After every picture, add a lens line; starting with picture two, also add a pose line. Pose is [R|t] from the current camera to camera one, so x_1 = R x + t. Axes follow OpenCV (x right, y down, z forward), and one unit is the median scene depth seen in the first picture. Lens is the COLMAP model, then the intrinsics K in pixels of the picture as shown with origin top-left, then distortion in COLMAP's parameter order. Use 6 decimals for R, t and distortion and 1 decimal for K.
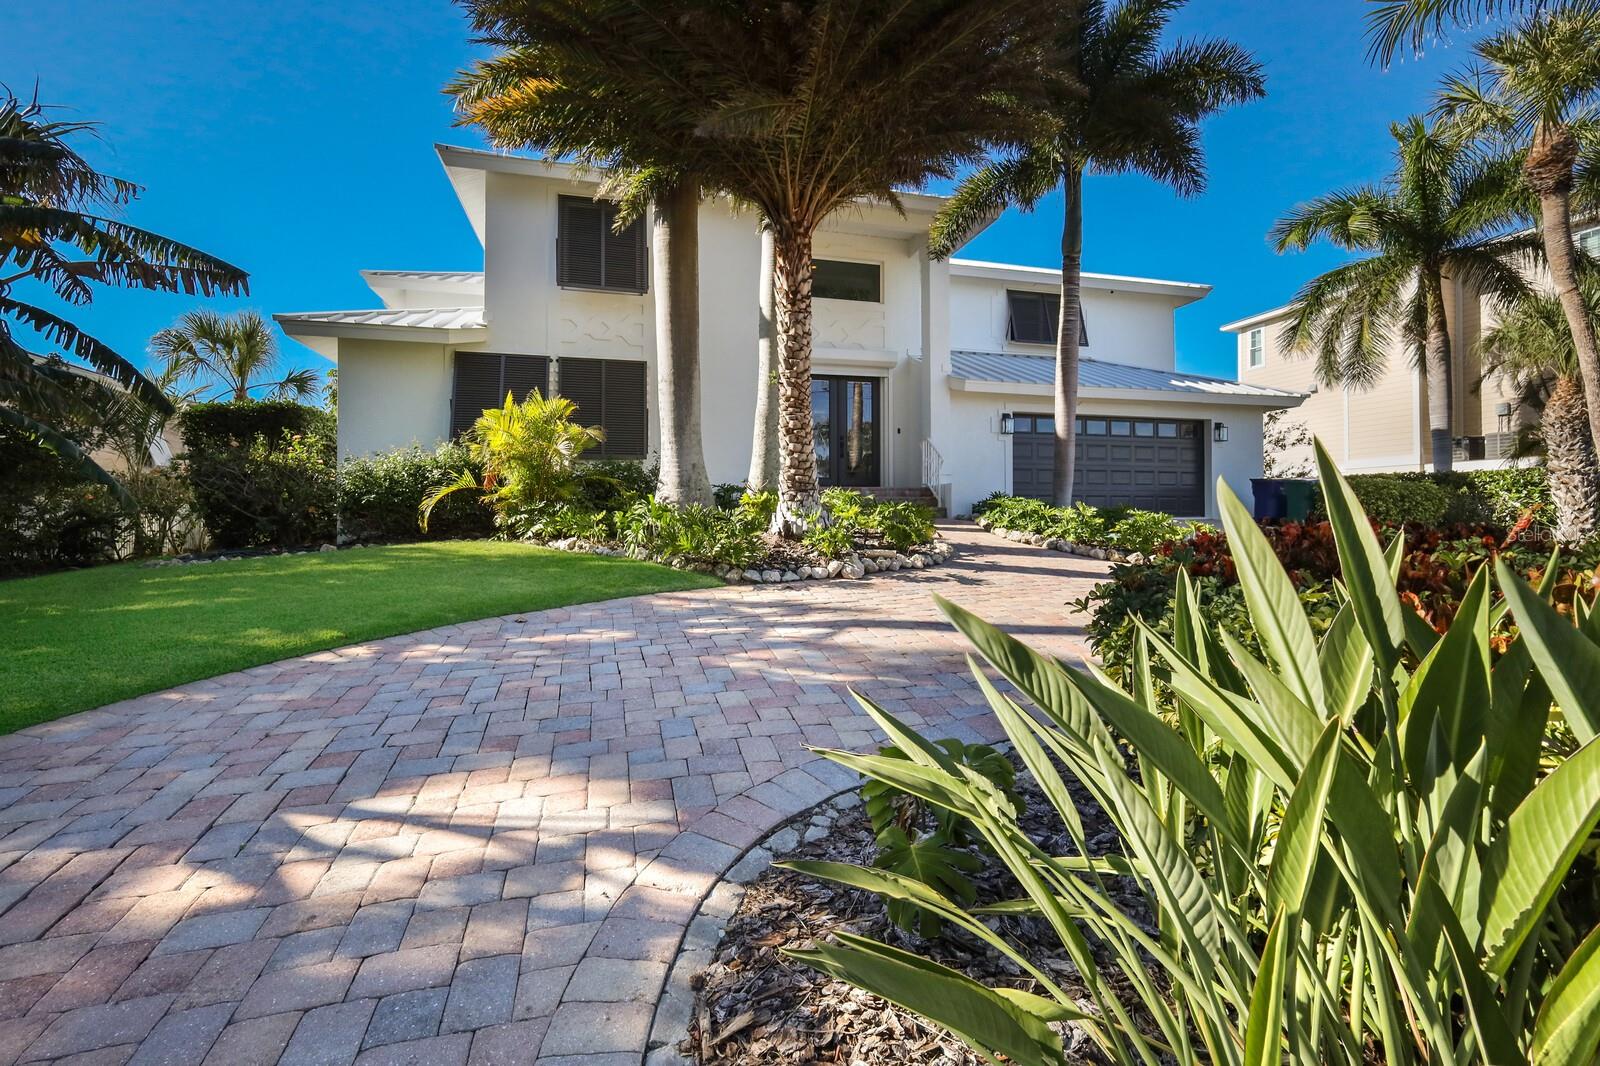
lens RADIAL K [[719.3, 0, 807.2], [0, 719.3, 534.0], [0, 0, 1]] dist [0.004314, -0.000050]
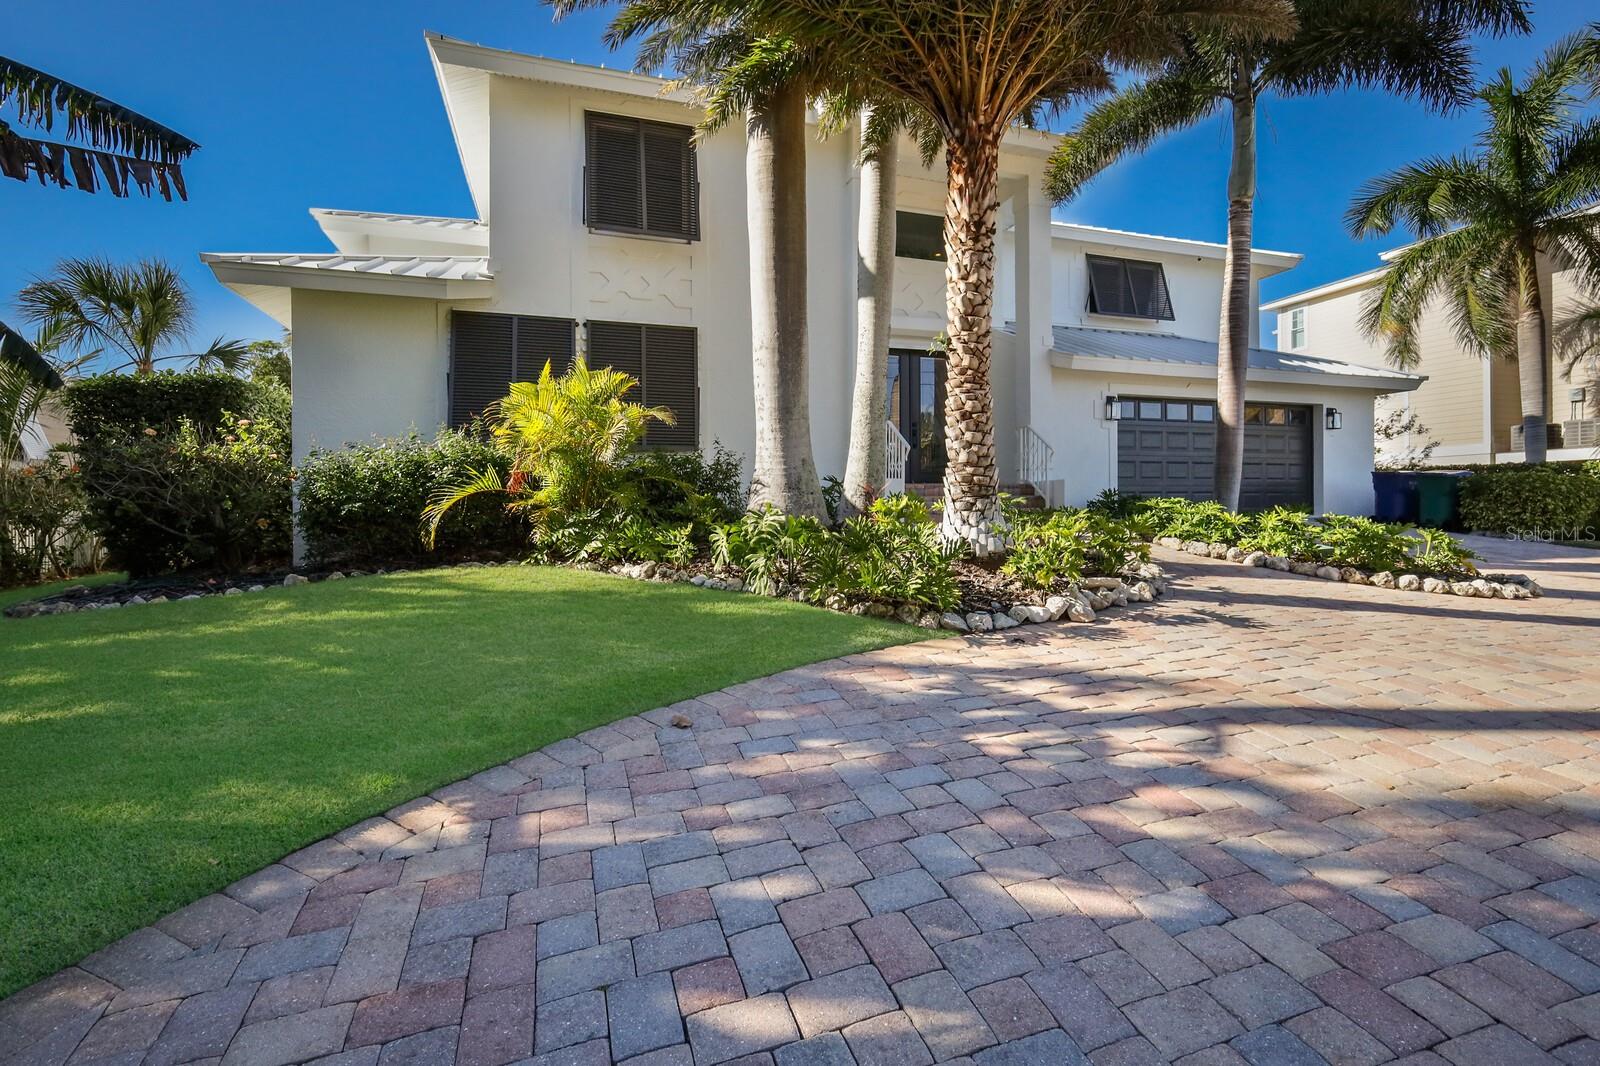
lens RADIAL K [[719.3, 0, 792.8], [0, 719.3, 525.0], [0, 0, 1]] dist [0.004314, -0.000050]
pose [[0.996848, -0.009409, 0.078770, -0.218064], [0.008985, 0.999943, 0.005735, -0.031452], [-0.078819, -0.005009, 0.996876, 0.240187]]
